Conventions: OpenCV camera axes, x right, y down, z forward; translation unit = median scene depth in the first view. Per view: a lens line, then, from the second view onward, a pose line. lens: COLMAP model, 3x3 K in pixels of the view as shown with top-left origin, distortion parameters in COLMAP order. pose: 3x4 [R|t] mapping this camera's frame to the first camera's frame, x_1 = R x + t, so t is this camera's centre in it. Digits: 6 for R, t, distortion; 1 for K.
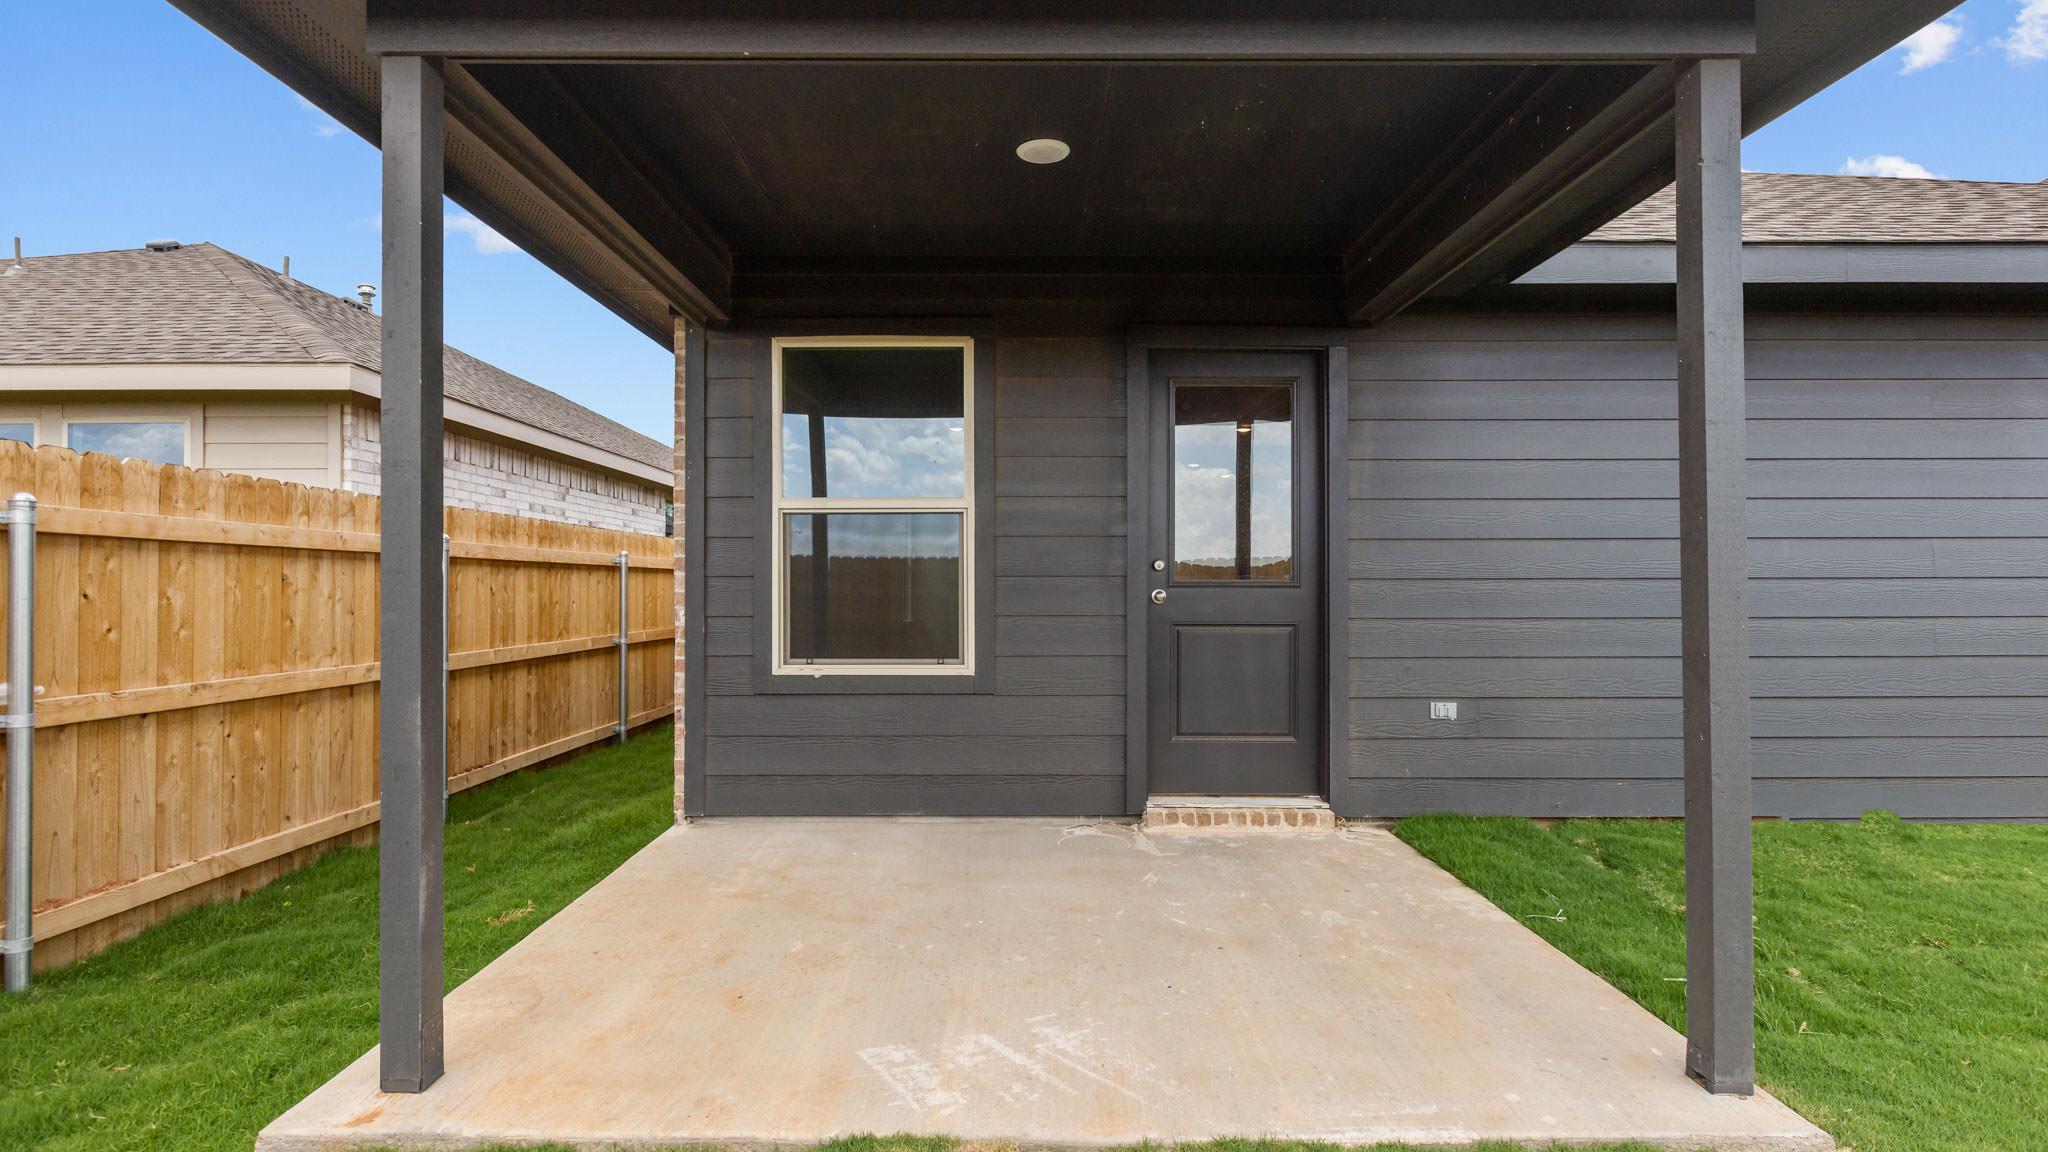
lens RADIAL K [[964.2, 0, 1022.3], [0, 964.2, 580.7], [0, 0, 1]] dist [0.010581, -0.001209]
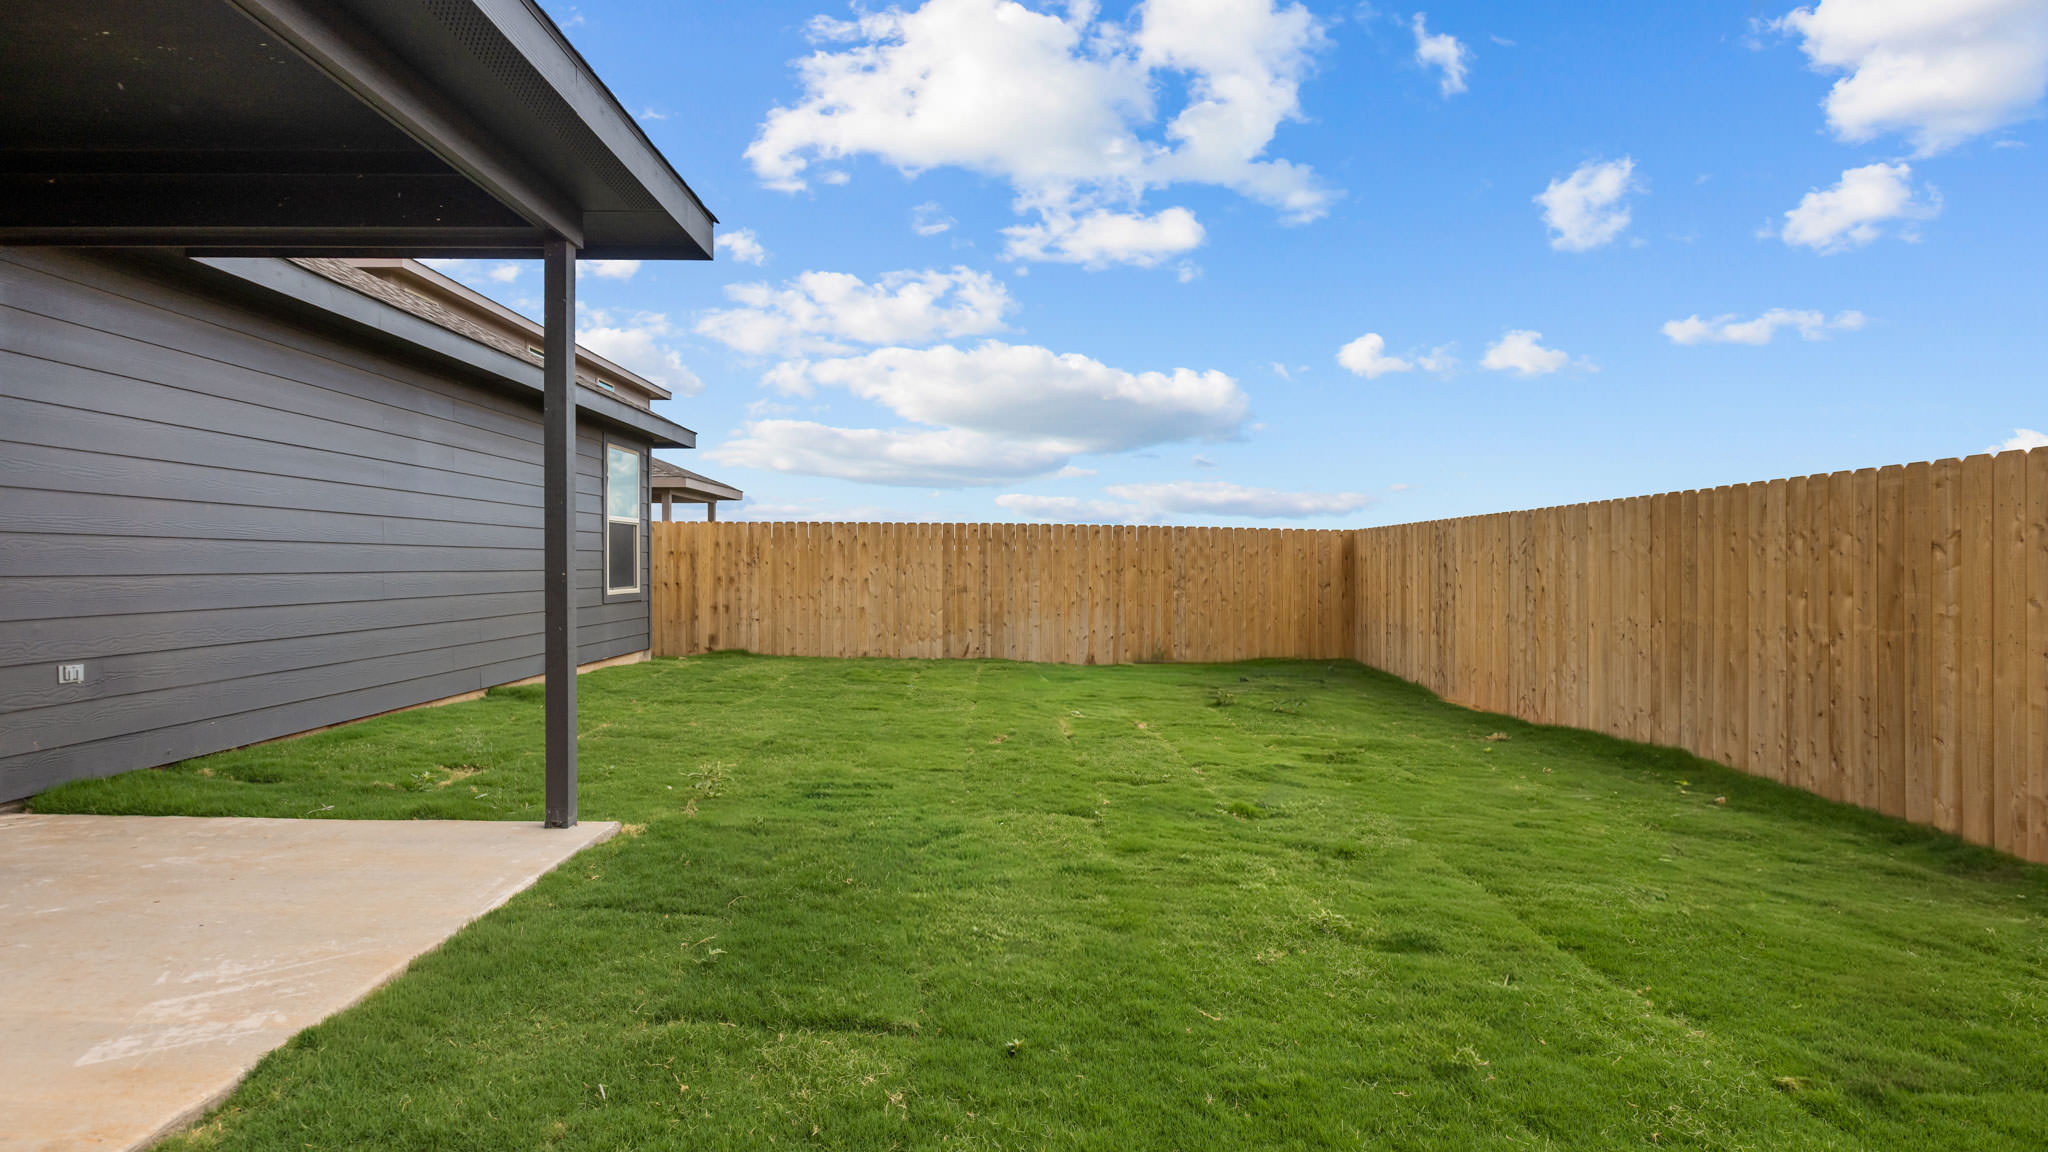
lens RADIAL K [[964.2, 0, 1021.4], [0, 964.2, 563.8], [0, 0, 1]] dist [0.010581, -0.001209]
pose [[-0.008950, 0.001297, 0.999959, -0.526666], [-0.023106, 0.999732, -0.001504, 0.006970], [-0.999693, -0.023119, -0.008918, 0.080375]]
